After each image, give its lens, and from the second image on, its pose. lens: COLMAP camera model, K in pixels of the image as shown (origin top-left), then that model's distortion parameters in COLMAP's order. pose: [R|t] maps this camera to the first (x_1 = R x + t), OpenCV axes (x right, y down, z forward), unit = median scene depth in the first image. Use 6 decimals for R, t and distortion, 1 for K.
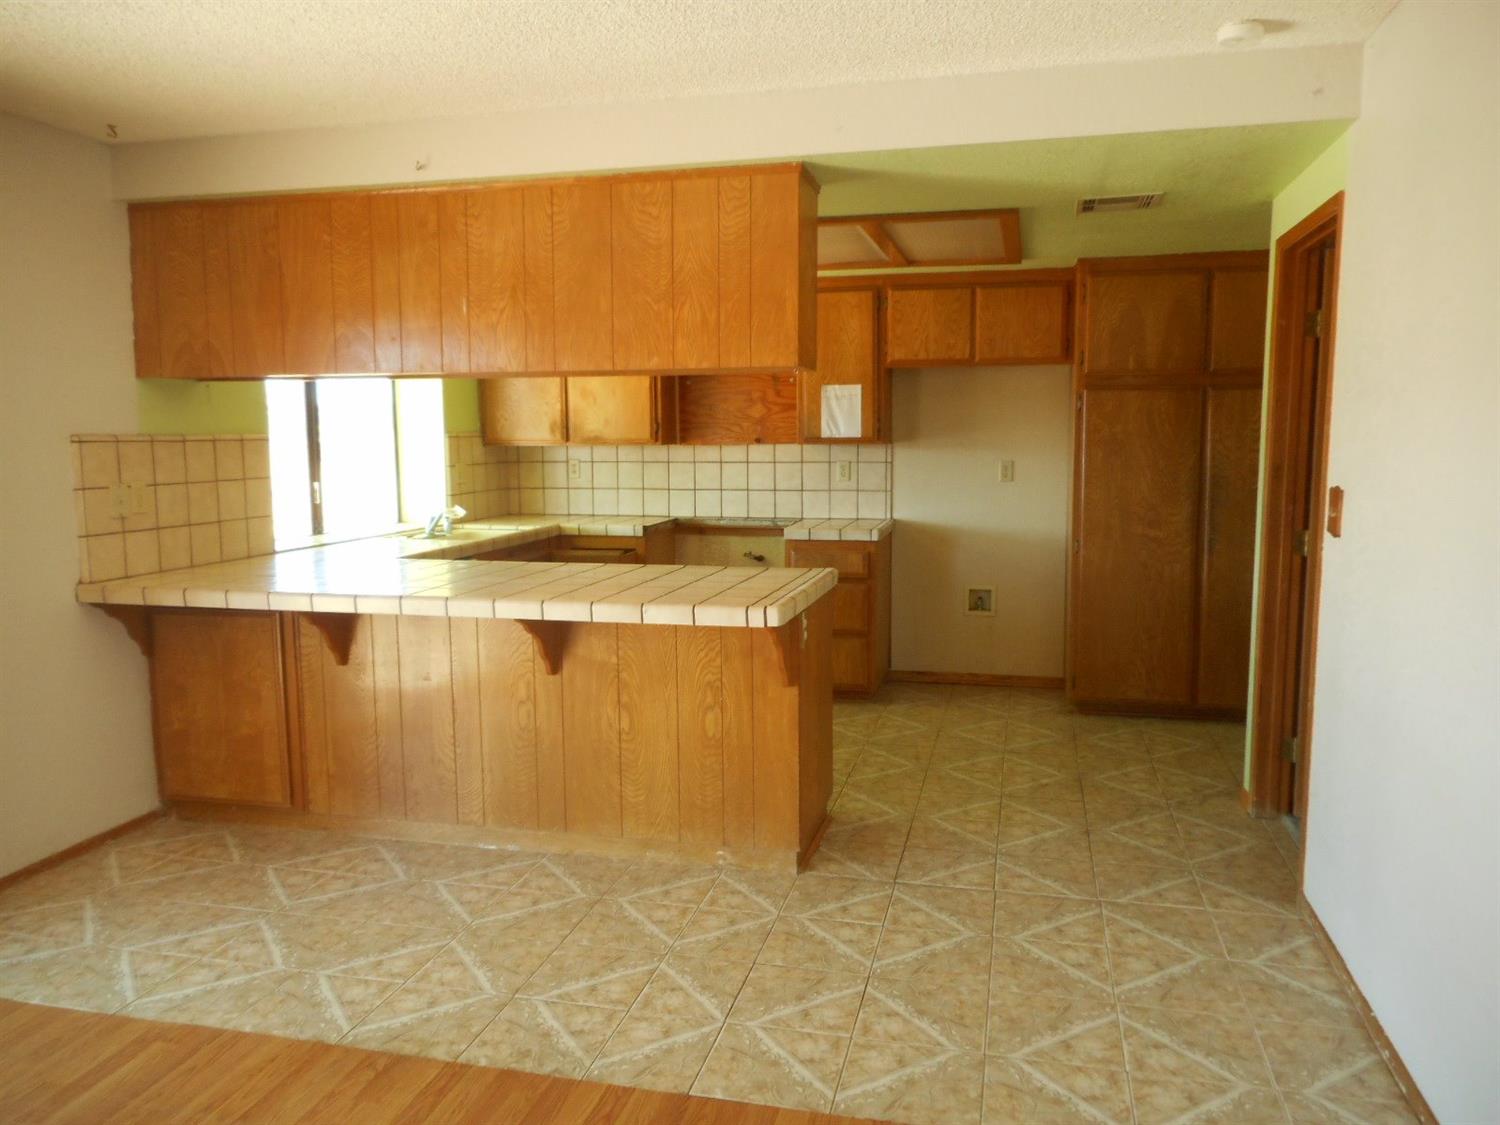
lens RADIAL K [[1123.2, 0, 758.6], [0, 1123.2, 557.5], [0, 0, 1]] dist [0.003769, 0.002611]
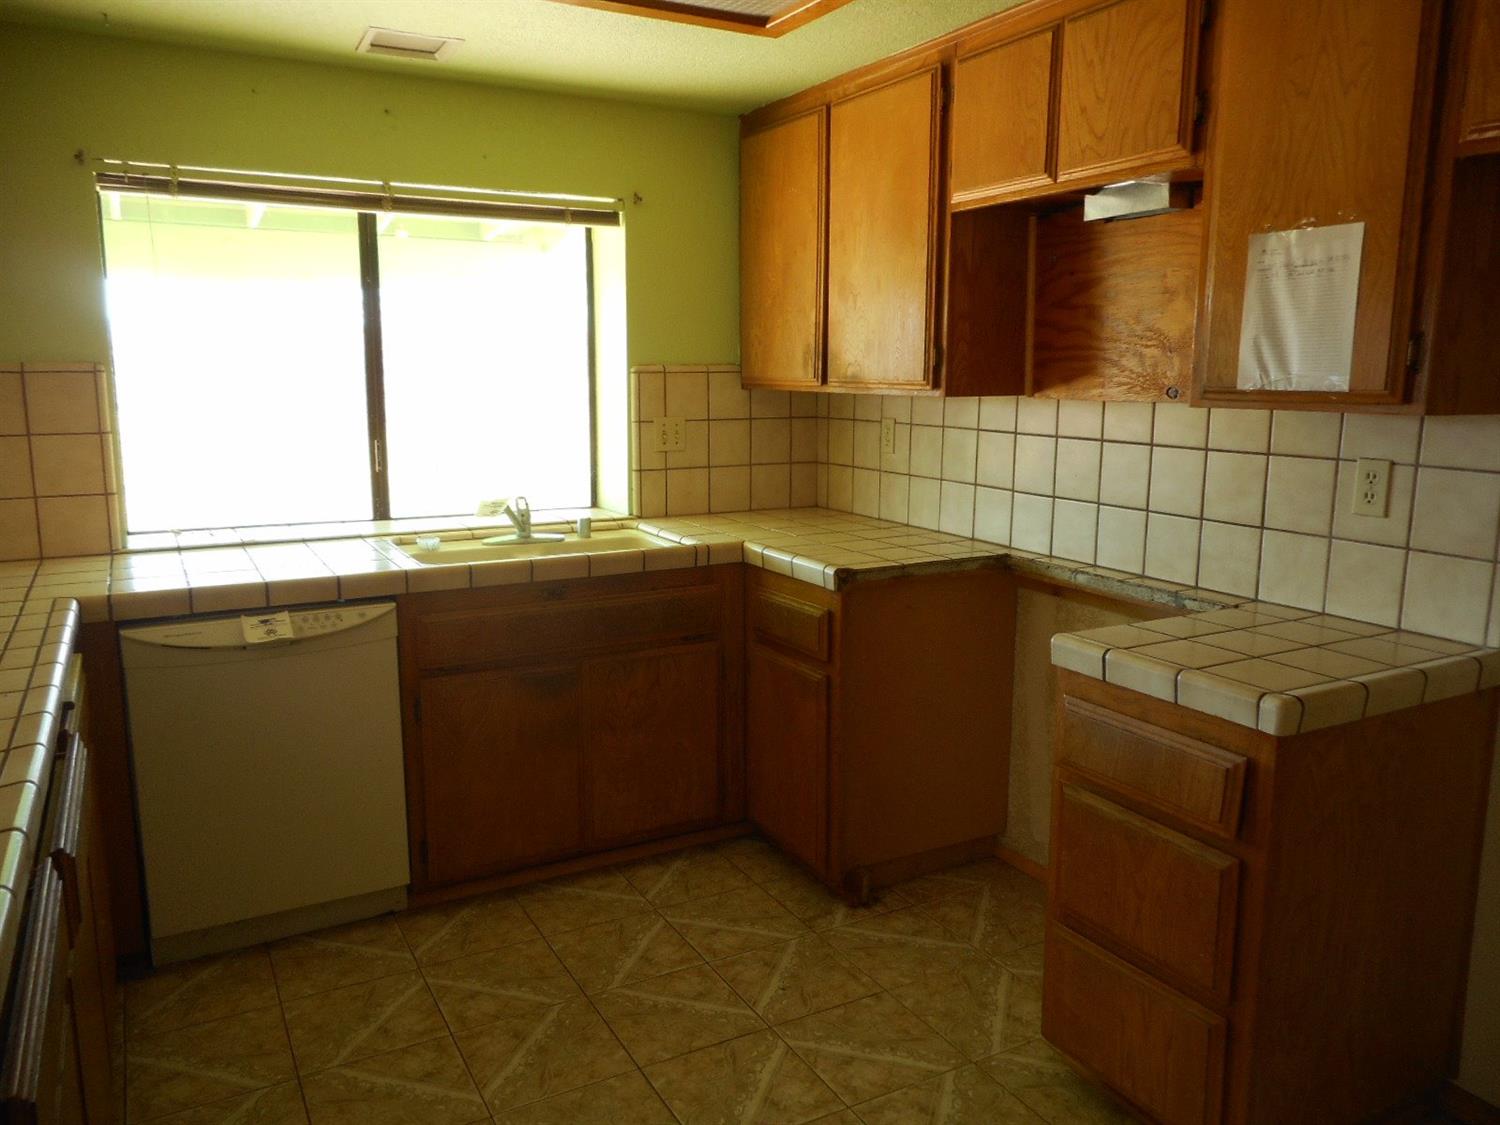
lens RADIAL K [[1123.2, 0, 754.9], [0, 1123.2, 560.6], [0, 0, 1]] dist [0.003769, 0.002611]
pose [[0.675210, 0.136806, -0.724828, 0.216652], [-0.091611, 0.990595, 0.101627, -0.077302], [0.731914, -0.002217, 0.681393, 0.663745]]
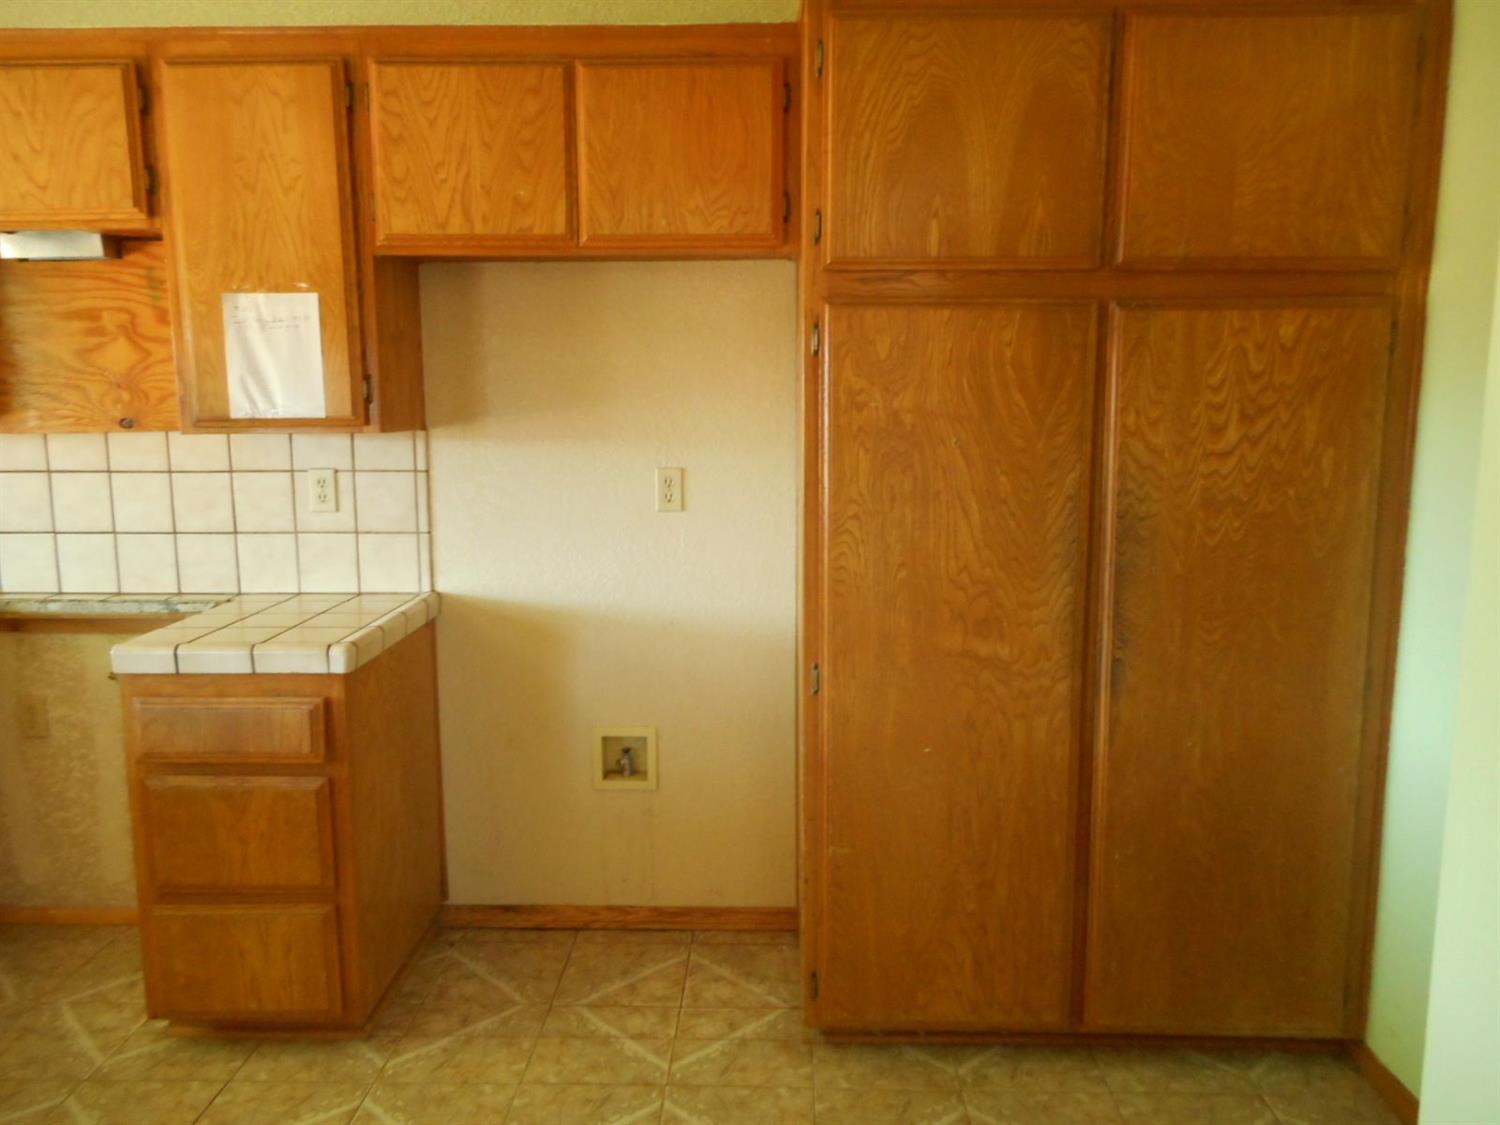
lens RADIAL K [[1123.2, 0, 752.1], [0, 1123.2, 563.4], [0, 0, 1]] dist [0.003769, 0.002611]
pose [[0.977611, -0.027692, 0.208588, 0.160360], [0.020158, 0.999068, 0.038159, -0.065238], [-0.209450, -0.033100, 0.977259, 0.549532]]
